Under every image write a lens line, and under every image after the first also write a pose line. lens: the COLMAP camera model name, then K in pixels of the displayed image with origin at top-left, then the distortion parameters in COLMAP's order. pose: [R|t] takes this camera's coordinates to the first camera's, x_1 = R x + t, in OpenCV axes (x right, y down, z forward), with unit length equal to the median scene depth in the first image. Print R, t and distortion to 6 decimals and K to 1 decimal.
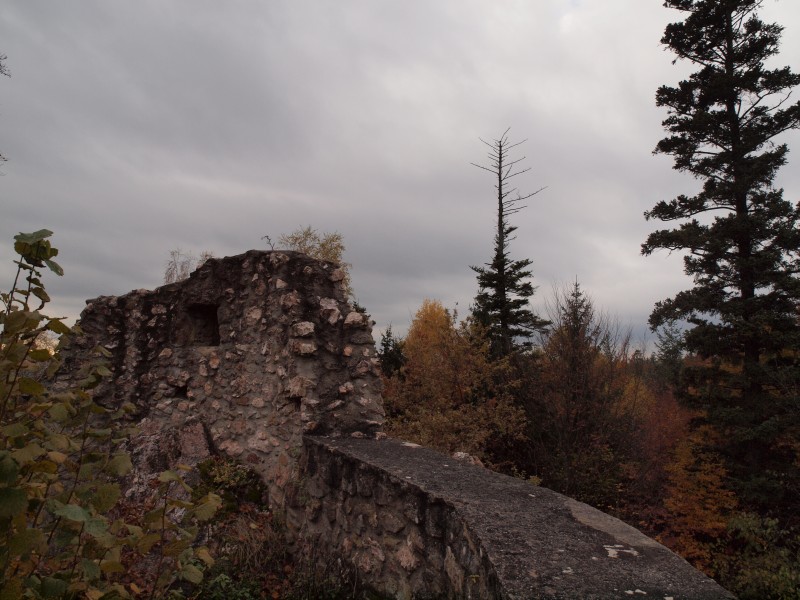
lens RADIAL K [[563.7, 0, 400.0], [0, 563.7, 300.0], [0, 0, 1]] dist [-0.139079, 0.113529]
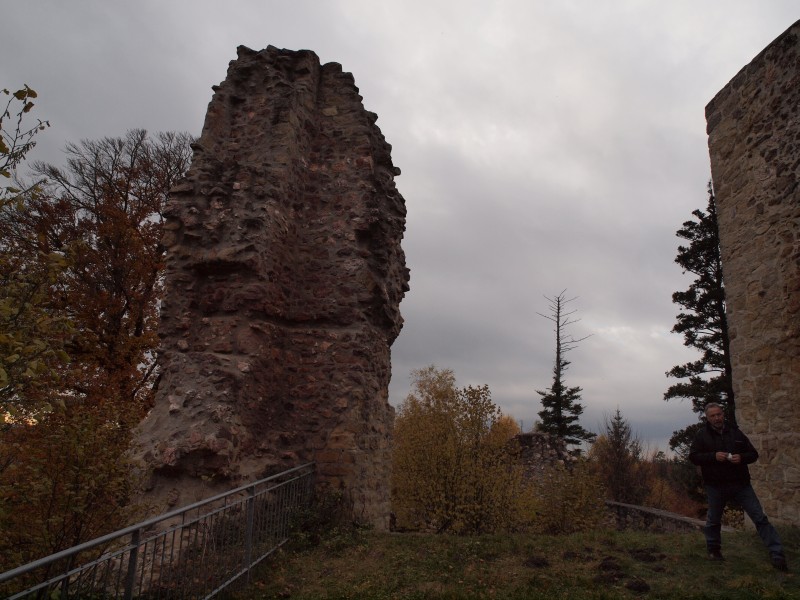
lens RADIAL K [[563.7, 0, 400.0], [0, 563.7, 300.0], [0, 0, 1]] dist [-0.139079, 0.113529]
pose [[0.998701, 0.036253, -0.035812, -0.194909], [-0.041376, 0.987108, -0.154615, -0.065348], [0.029745, 0.155896, 0.987326, -0.442605]]
